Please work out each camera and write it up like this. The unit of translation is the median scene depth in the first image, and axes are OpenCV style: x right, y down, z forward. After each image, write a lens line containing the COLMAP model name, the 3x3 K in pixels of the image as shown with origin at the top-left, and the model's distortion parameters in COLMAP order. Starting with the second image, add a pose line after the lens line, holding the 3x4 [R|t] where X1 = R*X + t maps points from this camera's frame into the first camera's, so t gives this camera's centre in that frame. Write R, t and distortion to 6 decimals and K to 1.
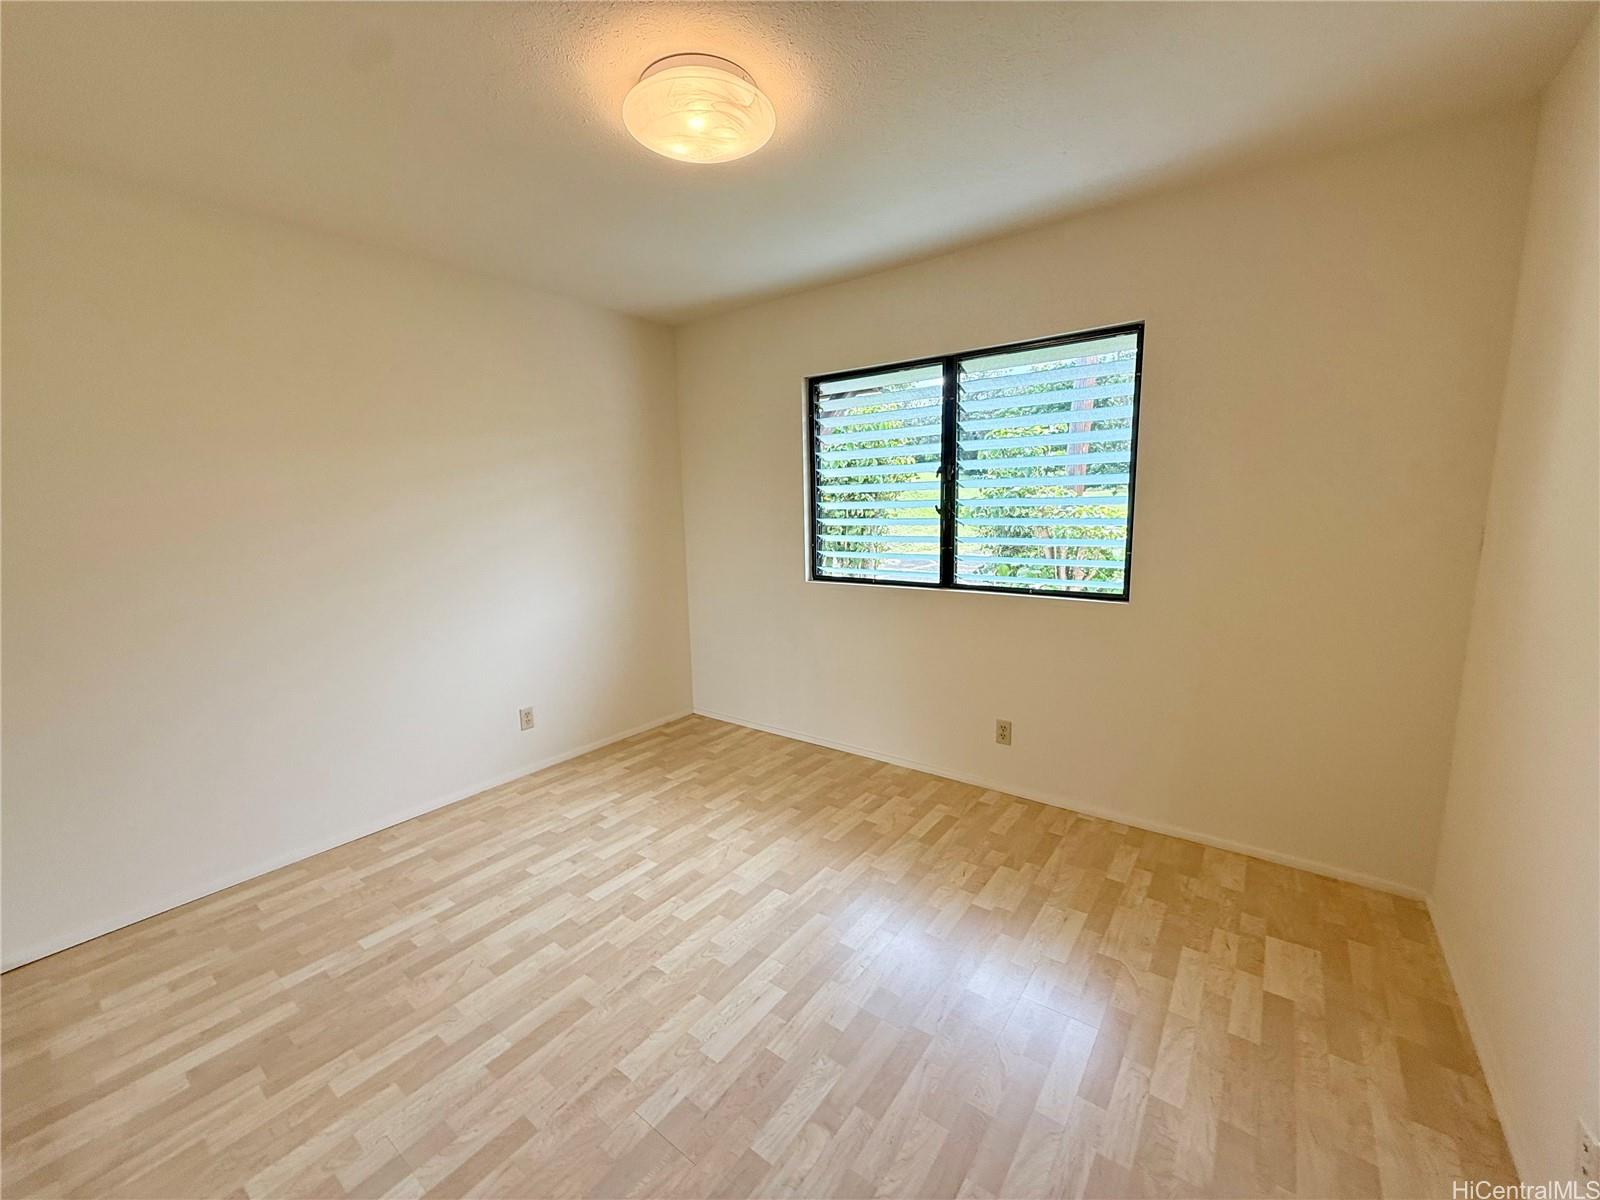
lens RADIAL K [[638.4, 0, 798.3], [0, 638.4, 599.8], [0, 0, 1]] dist [-0.000168, -0.000128]
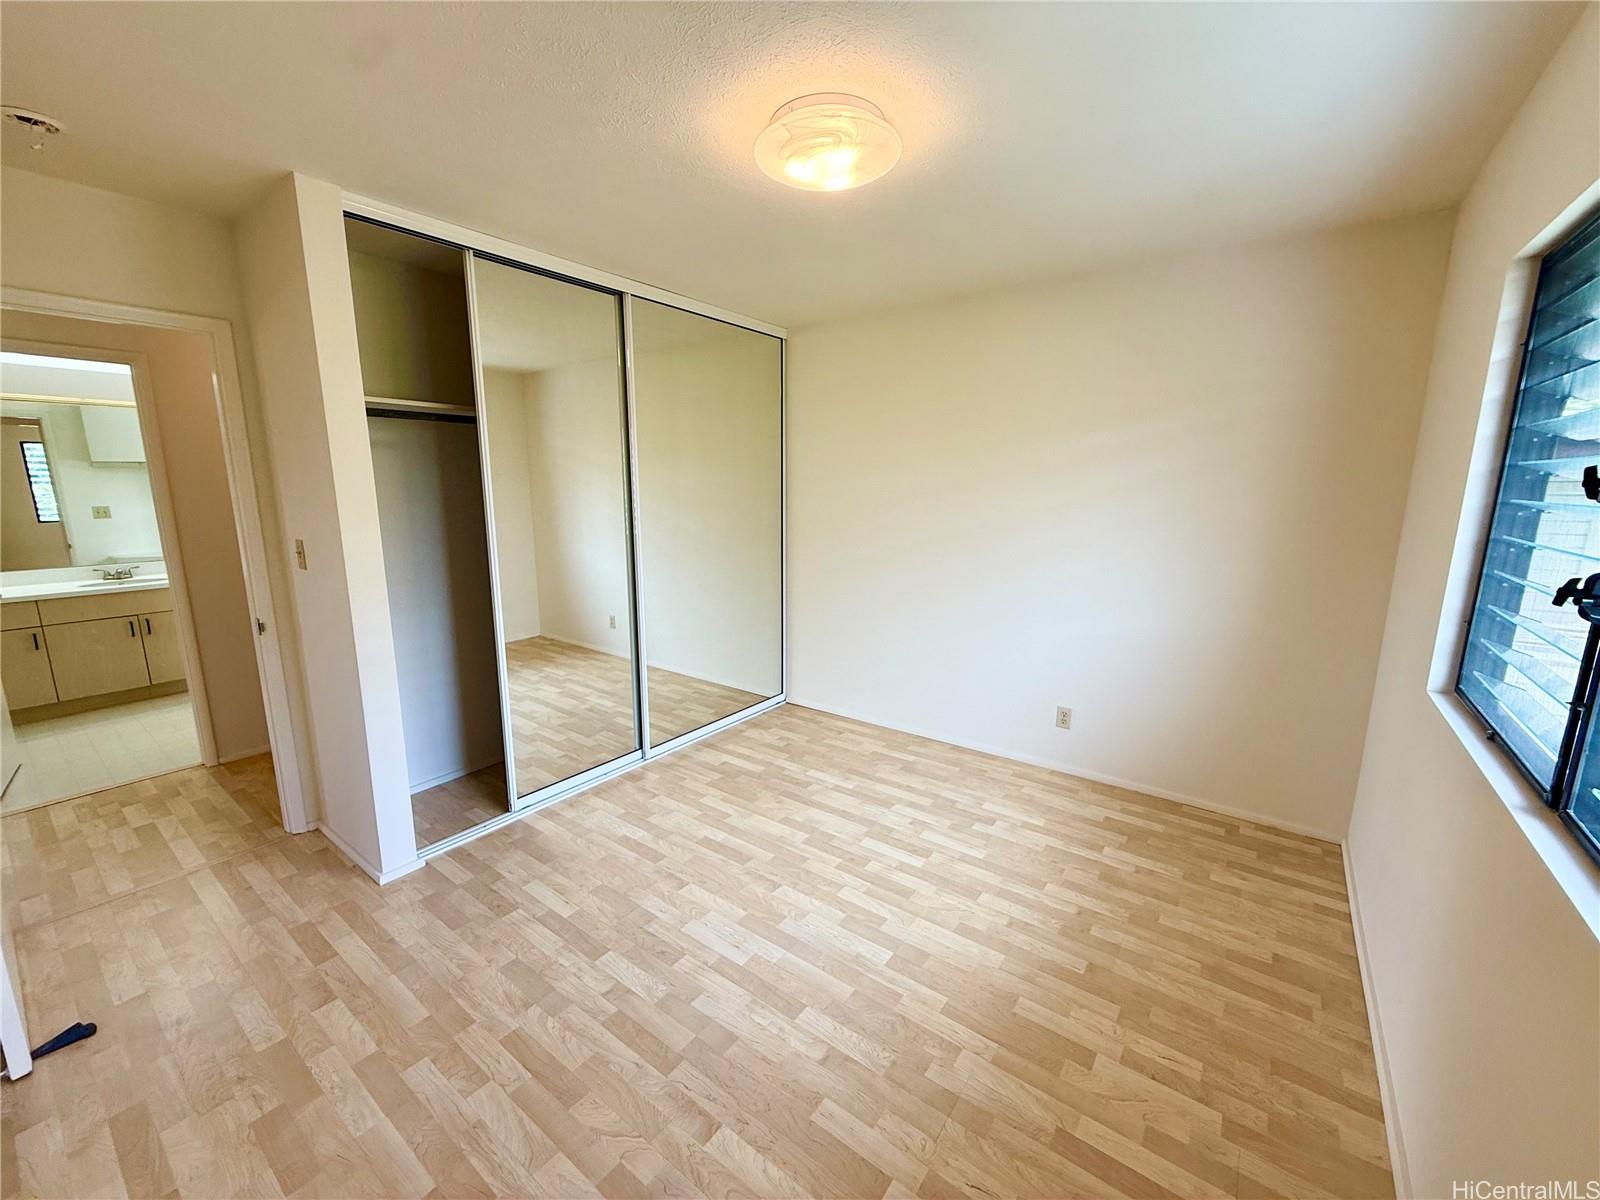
lens RADIAL K [[638.4, 0, 798.3], [0, 638.4, 599.8], [0, 0, 1]] dist [-0.000168, -0.000128]
pose [[0.003313, 0.204454, -0.978871, 0.655293], [-0.151606, 0.967664, 0.201600, -0.166820], [0.988436, 0.147734, 0.034202, 0.673056]]
